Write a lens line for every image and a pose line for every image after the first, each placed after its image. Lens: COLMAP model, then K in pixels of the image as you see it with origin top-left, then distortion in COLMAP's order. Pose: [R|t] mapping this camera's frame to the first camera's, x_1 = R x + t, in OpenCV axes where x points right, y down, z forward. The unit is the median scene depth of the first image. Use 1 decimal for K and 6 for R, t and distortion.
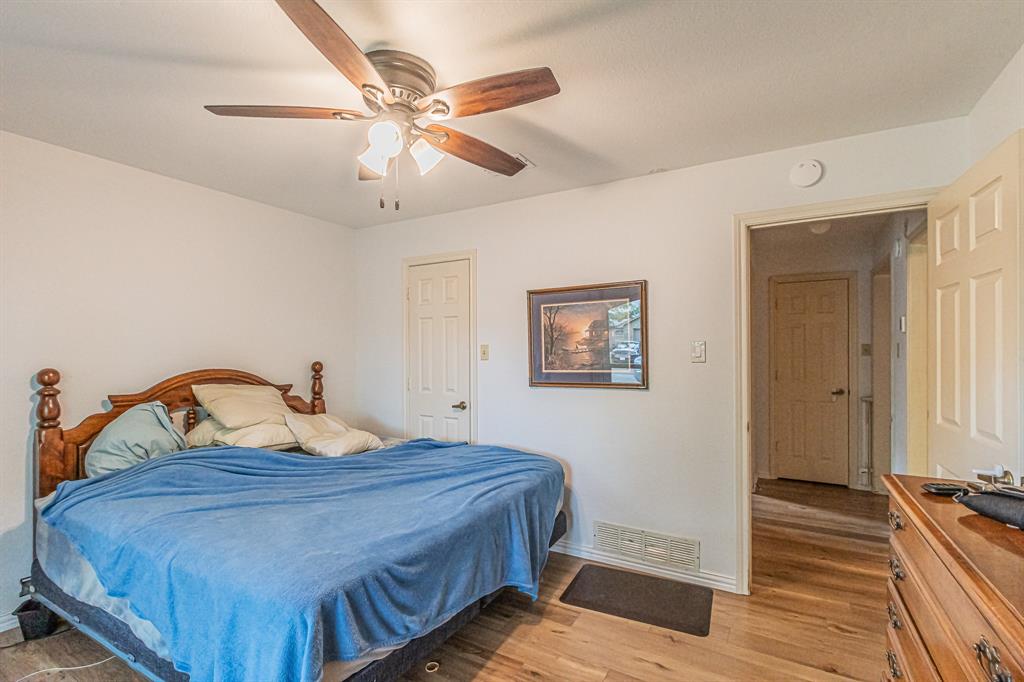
lens RADIAL K [[461.2, 0, 514.5], [0, 461.2, 343.9], [0, 0, 1]] dist [-0.002467, -0.001102]
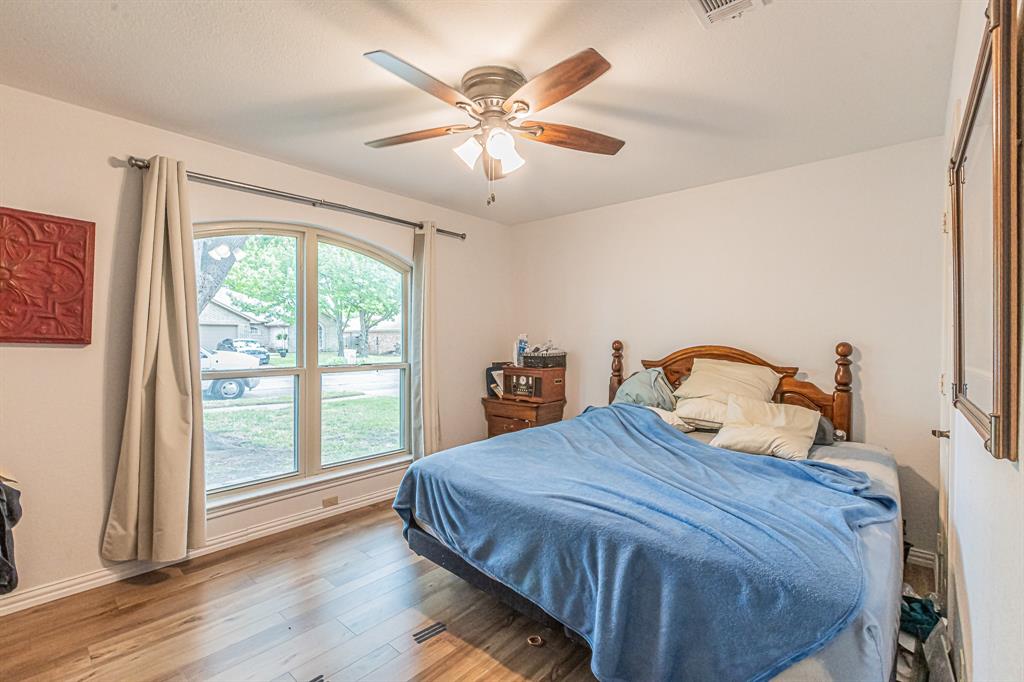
lens RADIAL K [[461.2, 0, 514.5], [0, 461.2, 343.9], [0, 0, 1]] dist [-0.002467, -0.001102]
pose [[-0.186157, 0.013620, -0.982426, 0.681824], [0.005420, 0.999903, 0.012835, 0.045572], [0.982505, -0.002936, -0.186213, 0.985220]]
